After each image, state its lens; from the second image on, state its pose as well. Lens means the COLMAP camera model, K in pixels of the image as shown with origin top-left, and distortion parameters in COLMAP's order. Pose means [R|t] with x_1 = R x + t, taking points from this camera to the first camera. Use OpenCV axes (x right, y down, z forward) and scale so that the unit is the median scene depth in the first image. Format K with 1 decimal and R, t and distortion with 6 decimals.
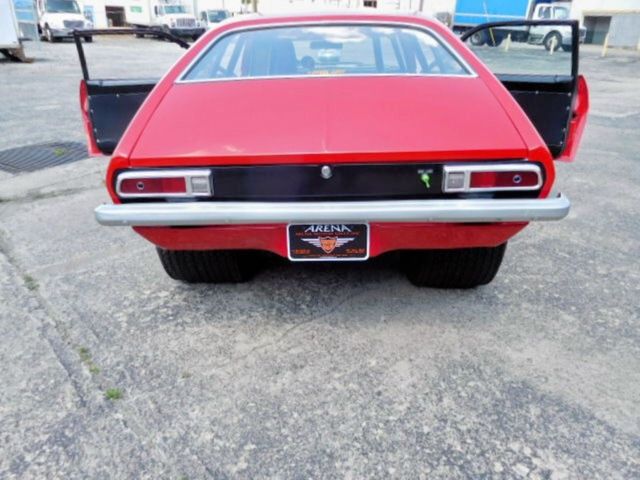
lens RADIAL K [[477.5, 0, 318.3], [0, 477.5, 241.9], [0, 0, 1]] dist [-0.012603, -0.002344]
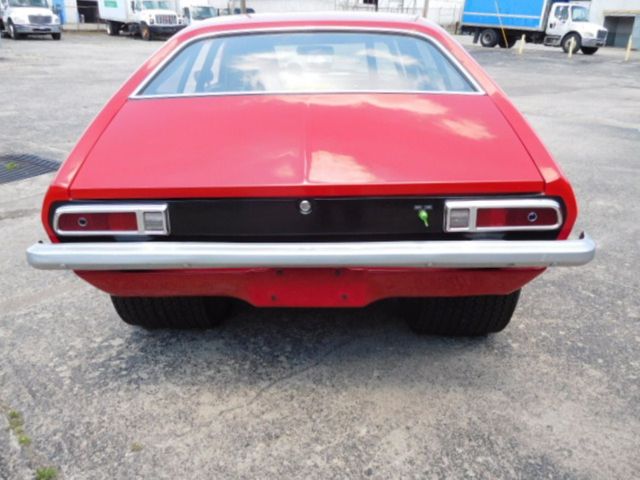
lens RADIAL K [[533.8, 0, 319.1], [0, 533.8, 239.0], [0, 0, 1]] dist [-0.002324, -0.010382]
pose [[0.999909, 0.006216, 0.012007, 0.022920], [-0.005700, 0.999077, -0.042585, -0.039111], [-0.012261, 0.042512, 0.999021, 0.049571]]
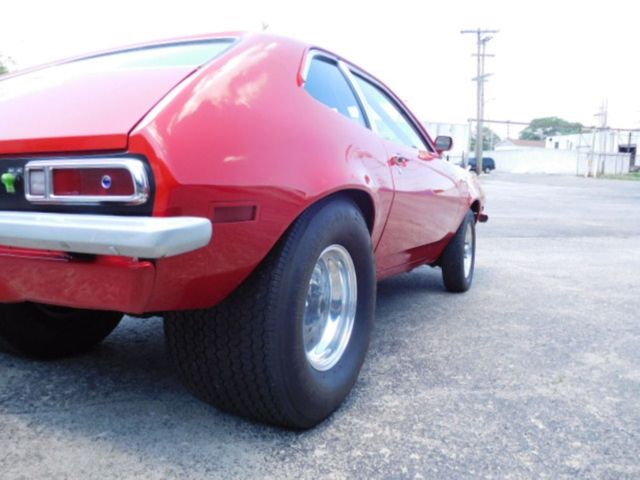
lens RADIAL K [[533.8, 0, 319.1], [0, 533.8, 239.0], [0, 0, 1]] dist [-0.002324, -0.010382]
pose [[0.905340, 0.067714, -0.419254, 0.720685], [-0.190940, 0.946703, -0.259413, 0.043277], [0.379343, 0.314909, 0.870018, 0.421380]]
